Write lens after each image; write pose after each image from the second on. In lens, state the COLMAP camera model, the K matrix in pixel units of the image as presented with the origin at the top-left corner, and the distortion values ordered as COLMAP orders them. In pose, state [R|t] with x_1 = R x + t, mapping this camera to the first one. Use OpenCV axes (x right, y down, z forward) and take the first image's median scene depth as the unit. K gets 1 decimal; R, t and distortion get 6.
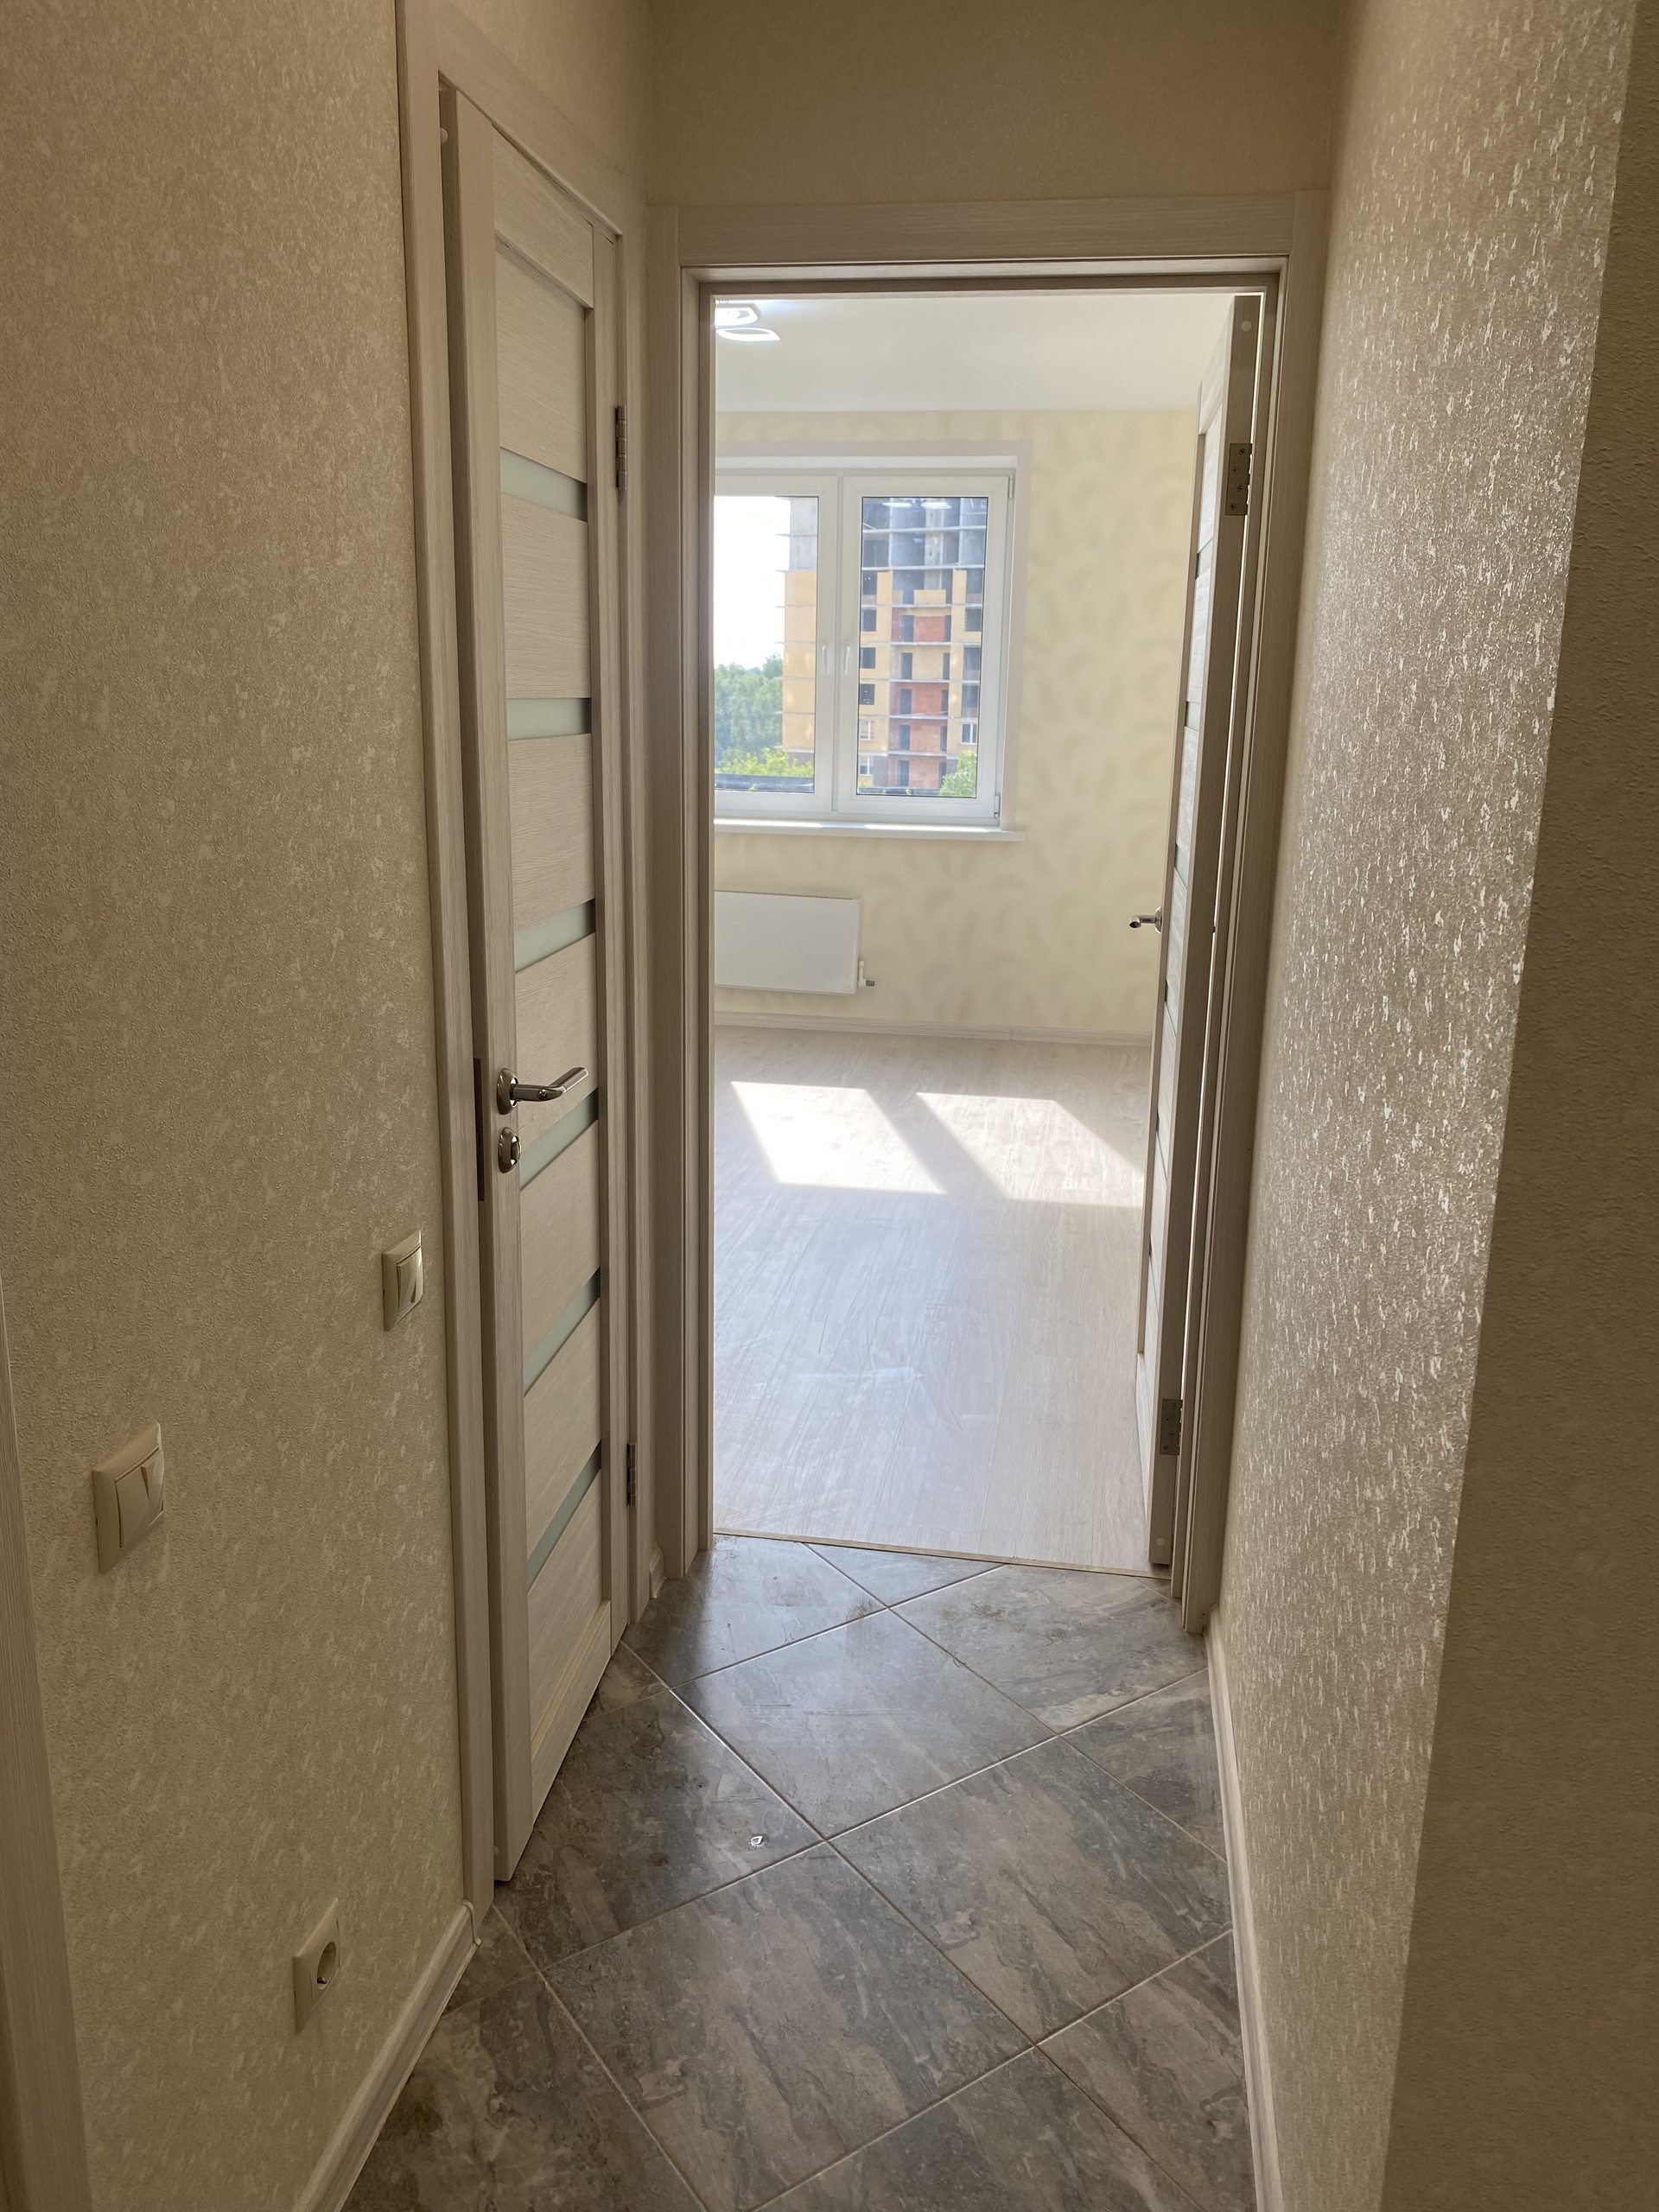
lens RADIAL K [[1680.0, 0, 828.4], [0, 1680.0, 1095.7], [0, 0, 1]] dist [0.046356, -0.054172]
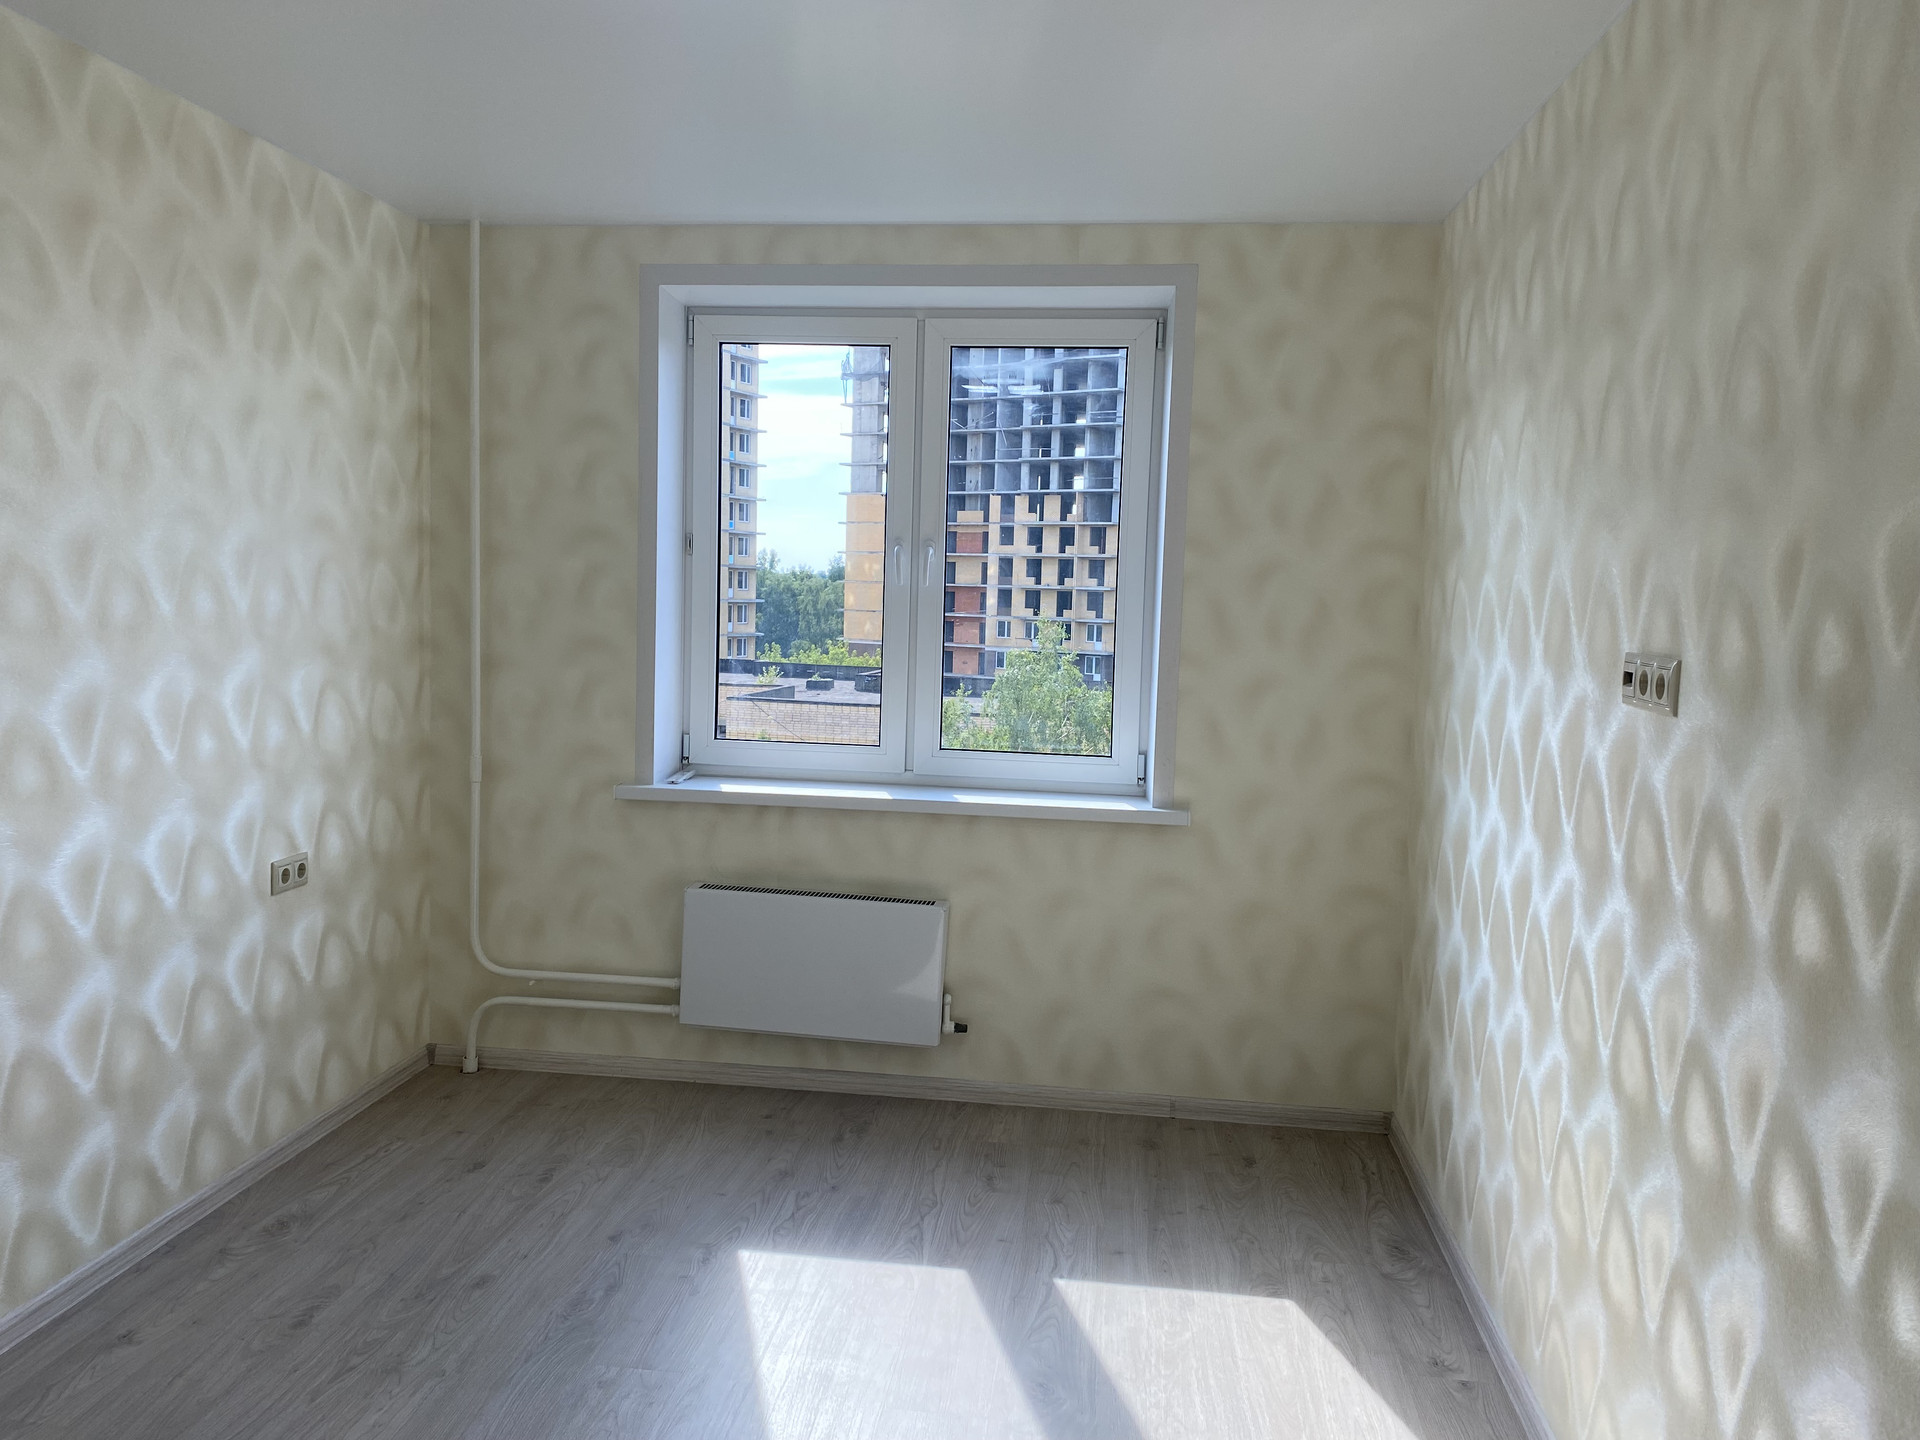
lens RADIAL K [[1458.2, 0, 955.6], [0, 1458.2, 694.0], [0, 0, 1]] dist [0.046356, -0.054172]
pose [[0.998711, 0.008349, 0.050062, -0.007919], [0.000065, 0.986168, -0.165747, -0.103971], [-0.050754, 0.165536, 0.984897, 0.407006]]
